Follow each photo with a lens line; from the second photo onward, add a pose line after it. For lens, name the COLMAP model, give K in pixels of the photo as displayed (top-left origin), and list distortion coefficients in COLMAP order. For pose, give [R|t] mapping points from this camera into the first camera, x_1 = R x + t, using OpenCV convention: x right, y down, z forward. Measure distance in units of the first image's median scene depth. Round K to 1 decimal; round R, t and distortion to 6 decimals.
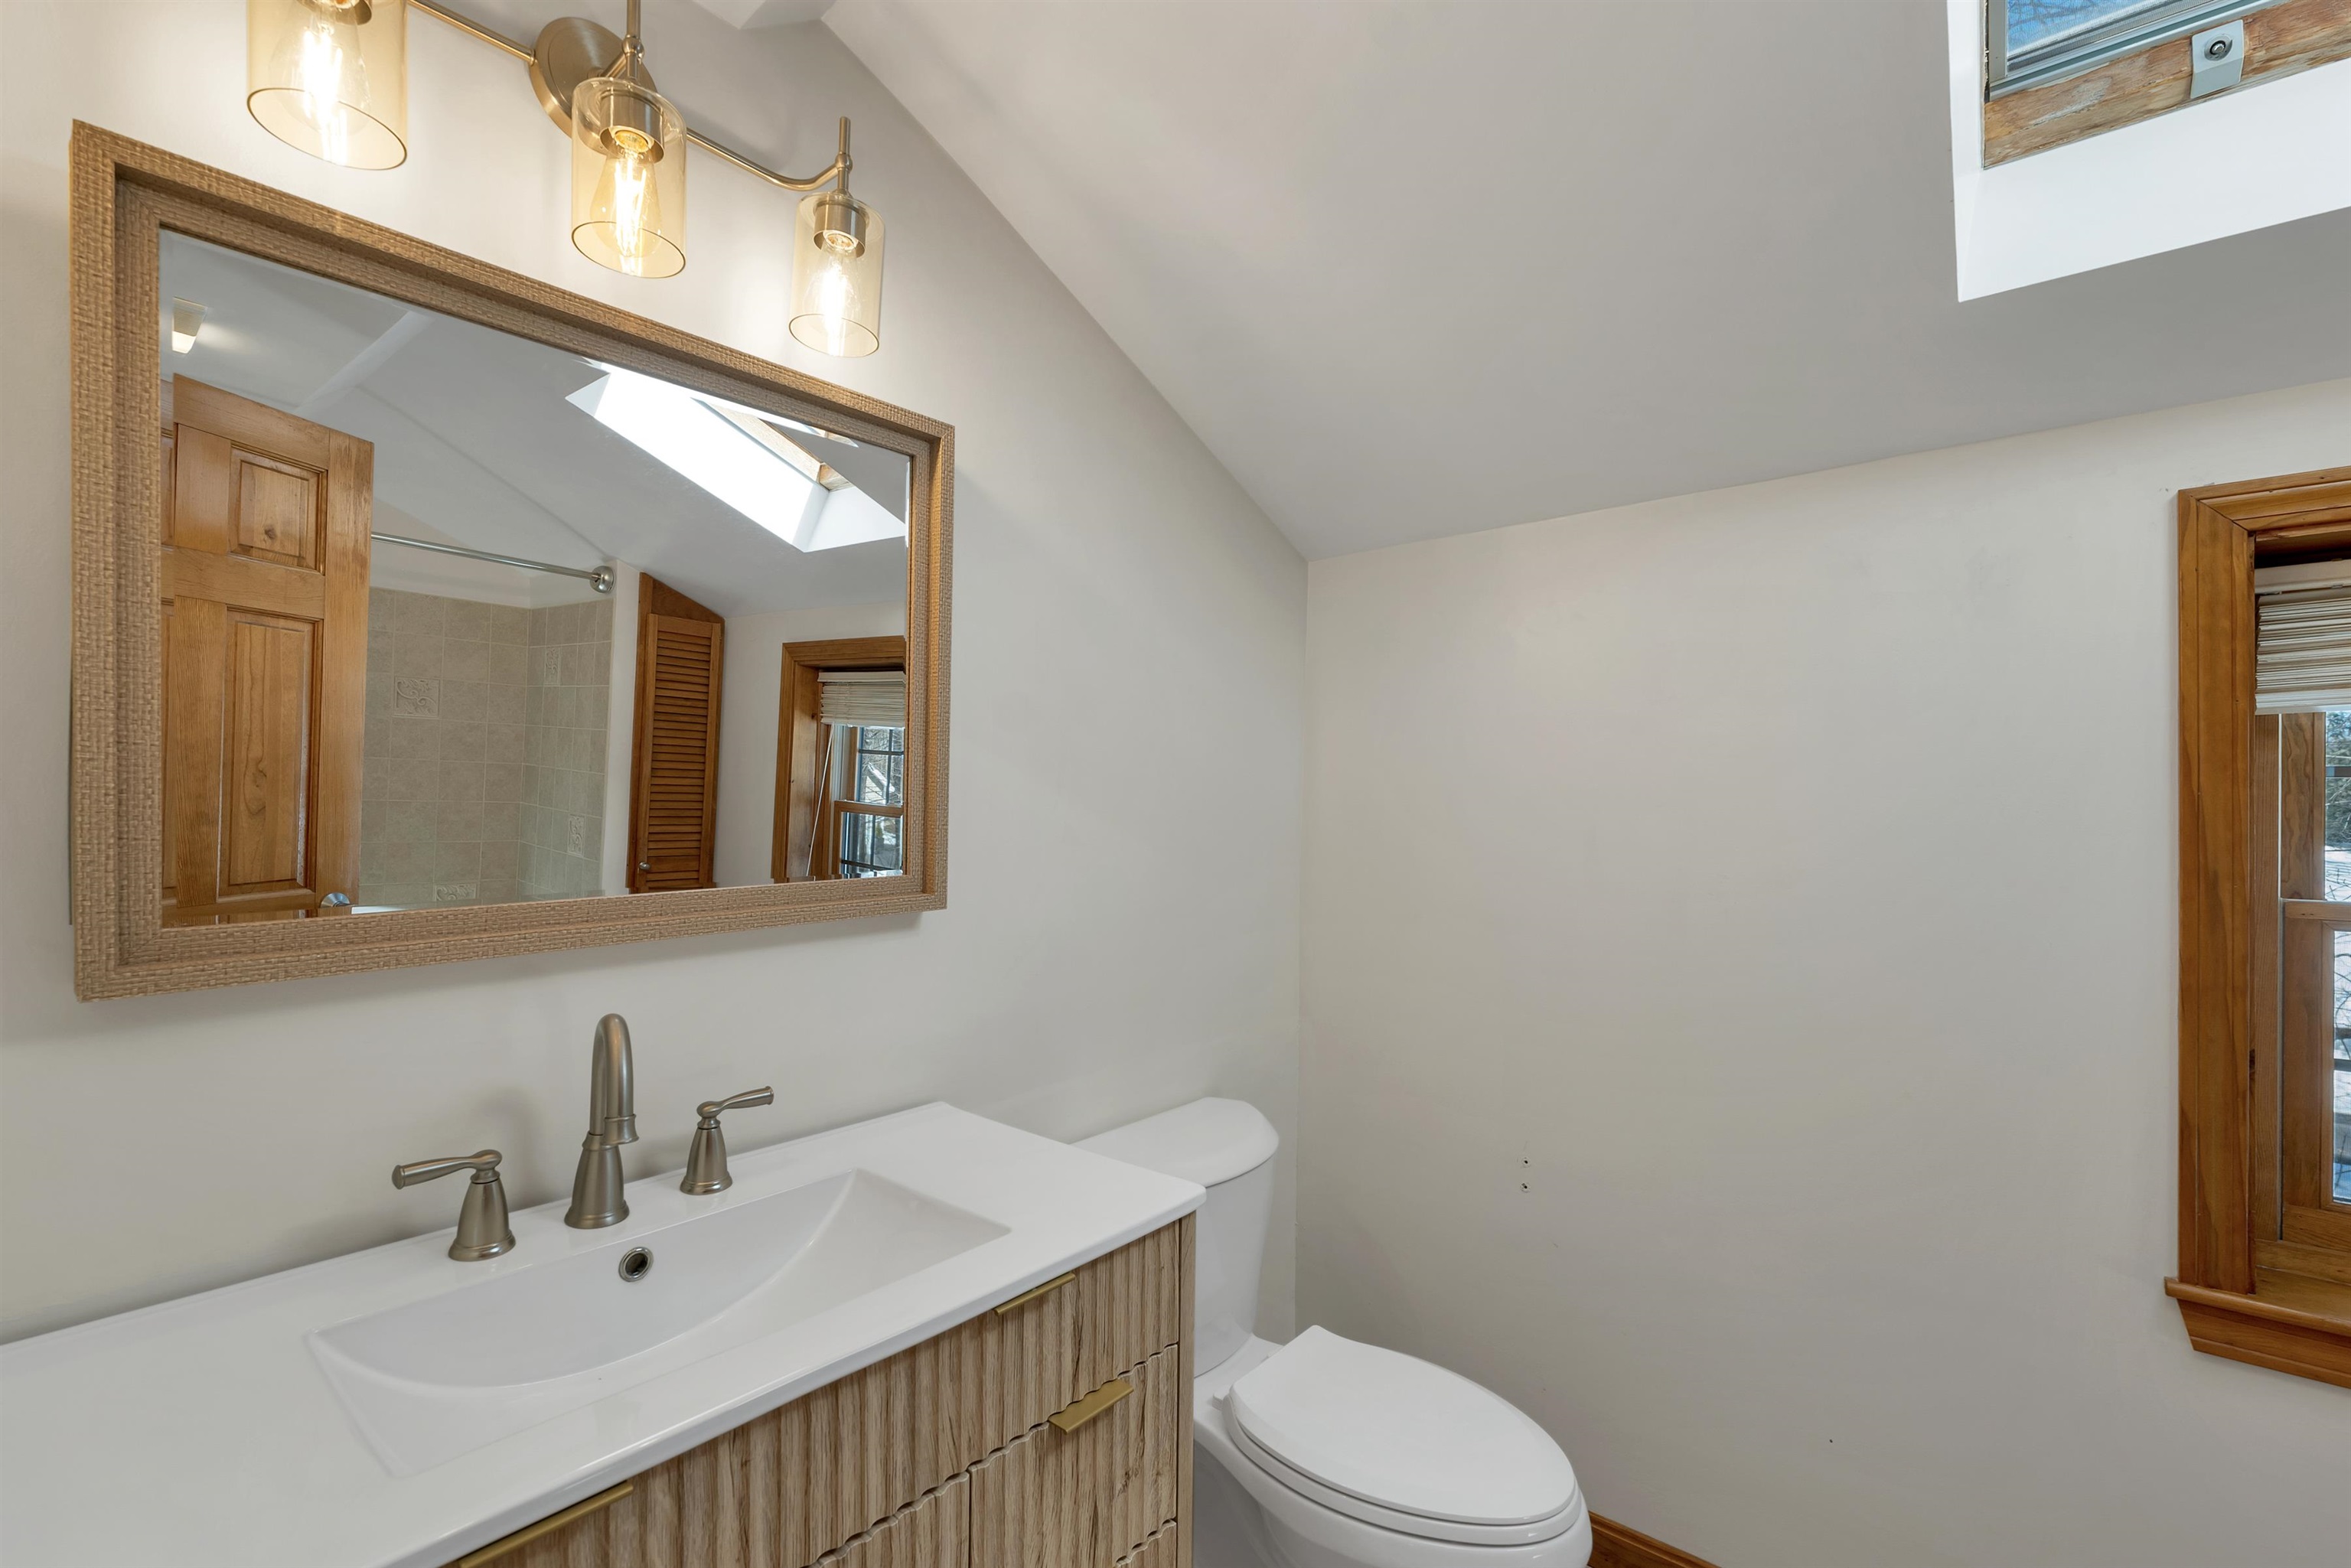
lens RADIAL K [[1001.5, 0, 1182.7], [0, 1001.5, 781.2], [0, 0, 1]] dist [-0.004344, 0.002090]
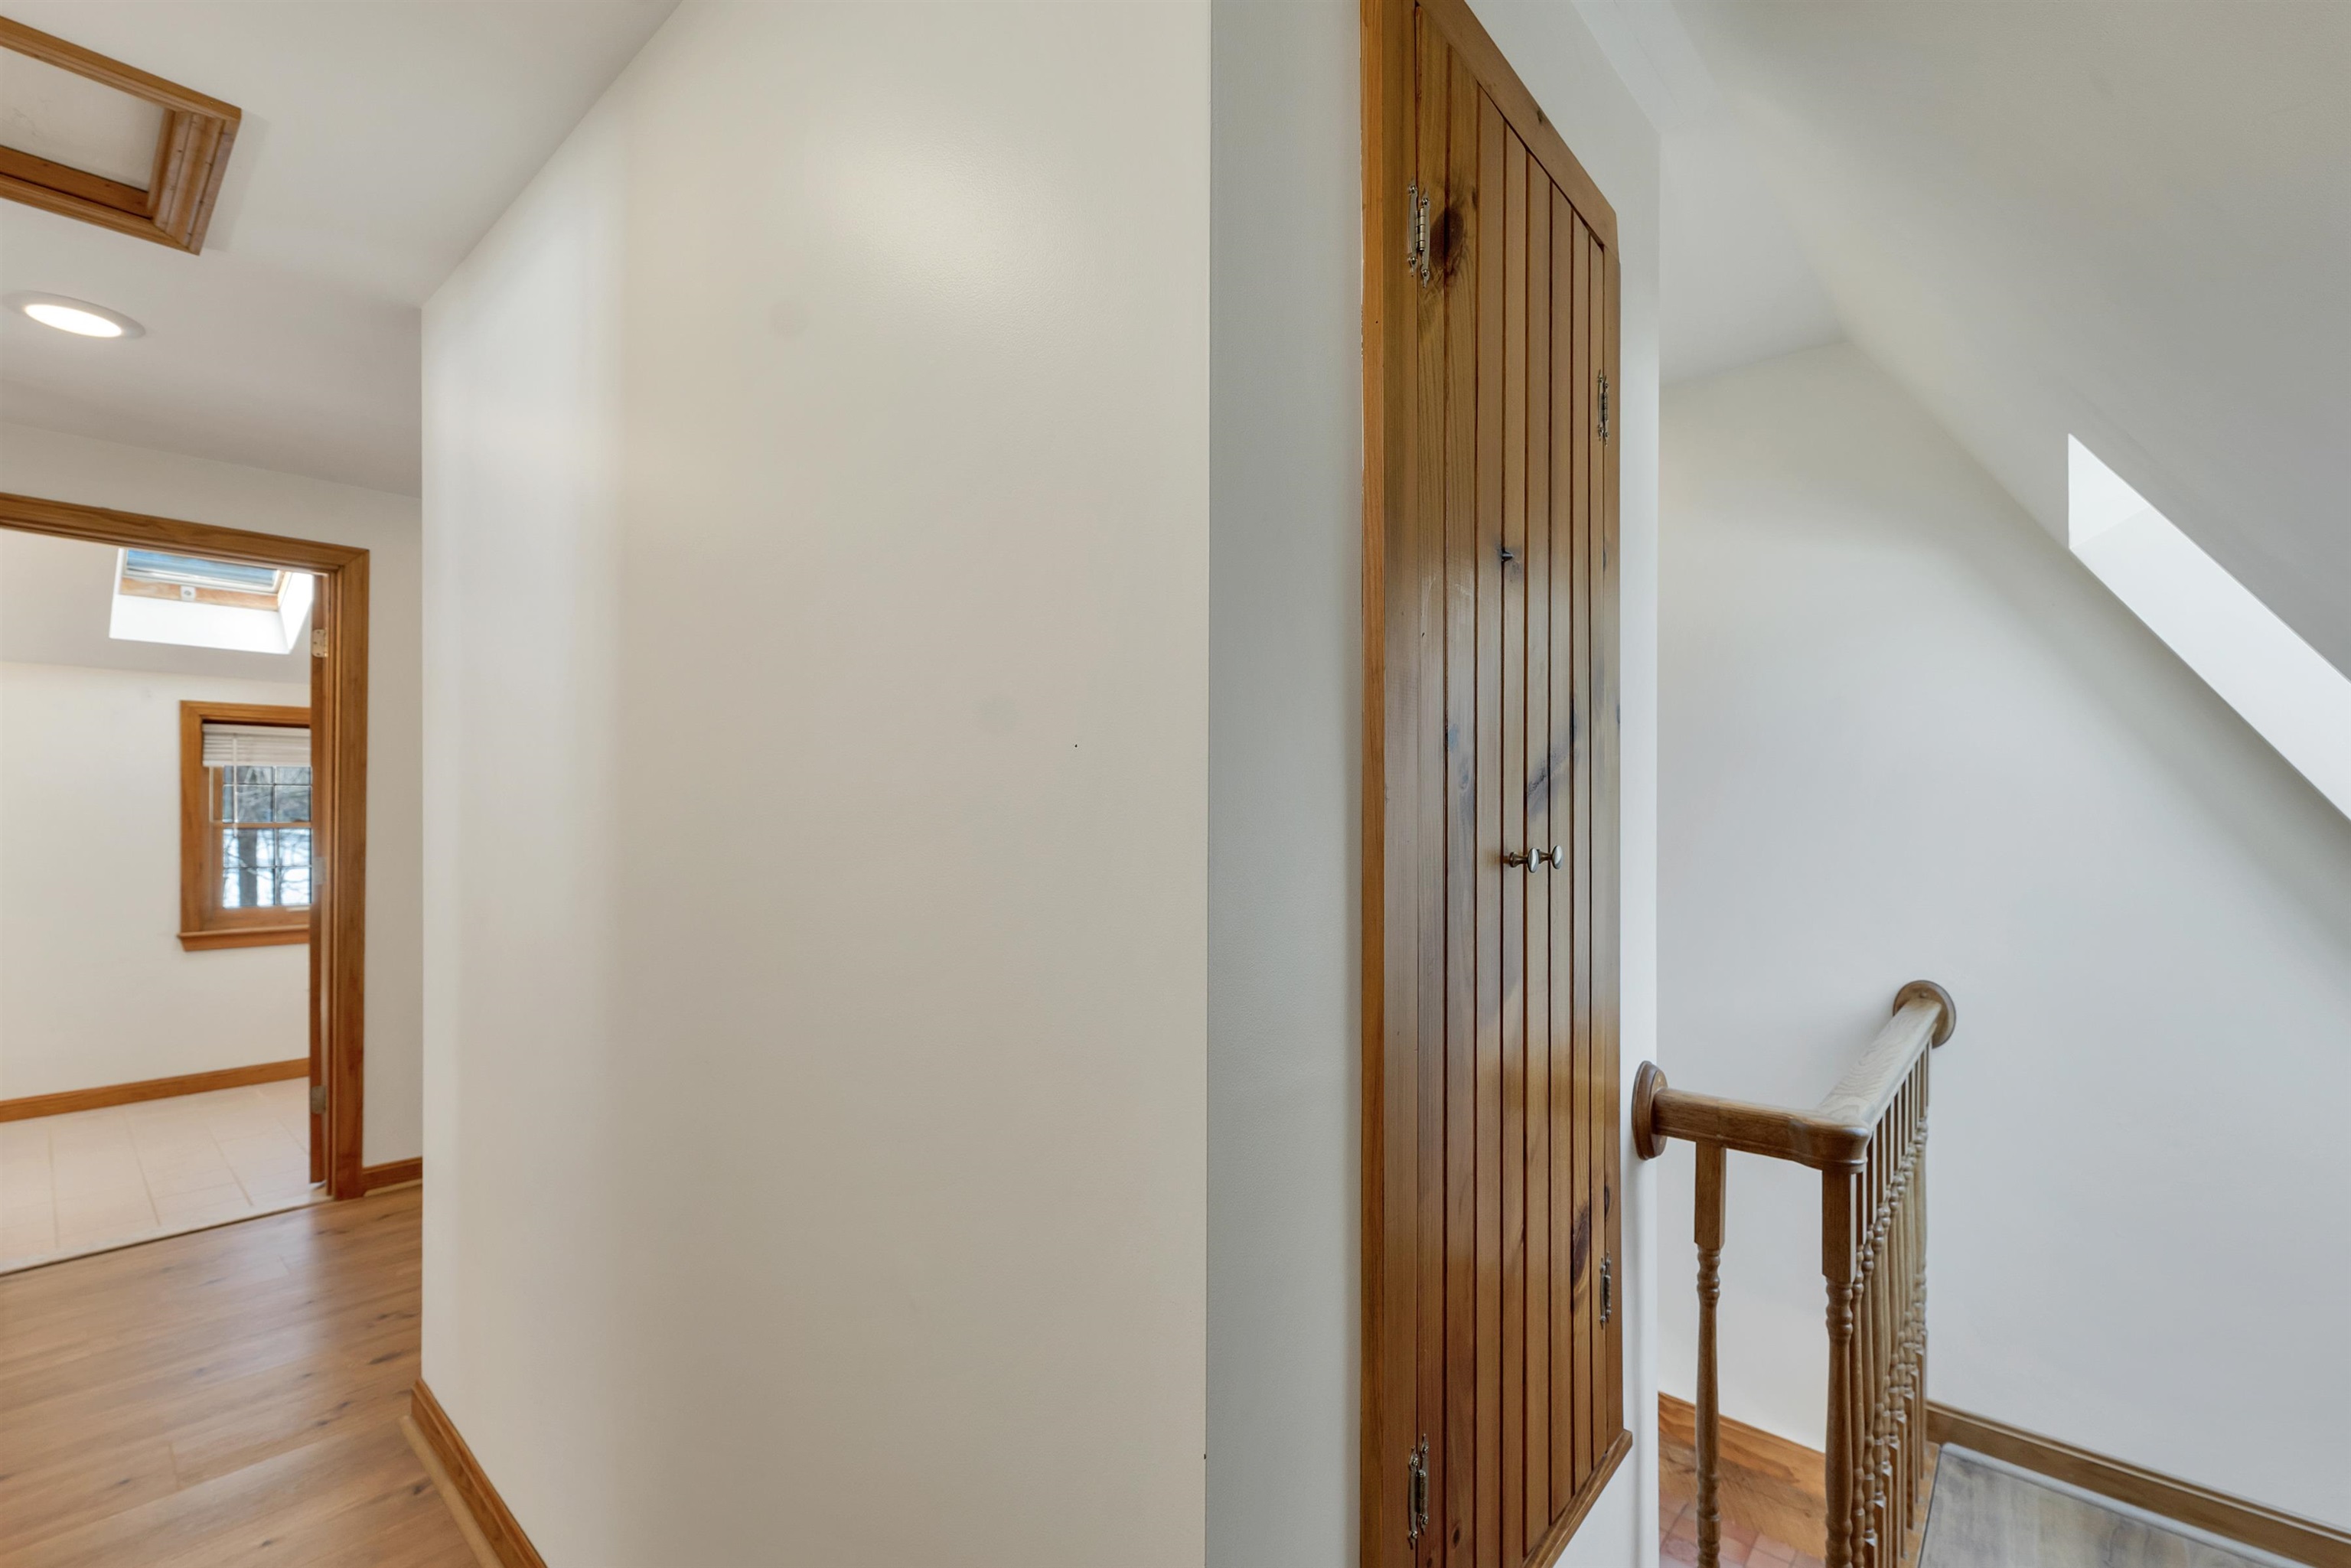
lens RADIAL K [[1001.5, 0, 1181.8], [0, 1001.5, 794.4], [0, 0, 1]] dist [-0.004344, 0.002090]
pose [[-0.002421, -0.004317, 0.999988, -2.404582], [0.004619, 0.999980, 0.004328, 0.027206], [-0.999986, 0.004629, -0.002401, -2.394775]]
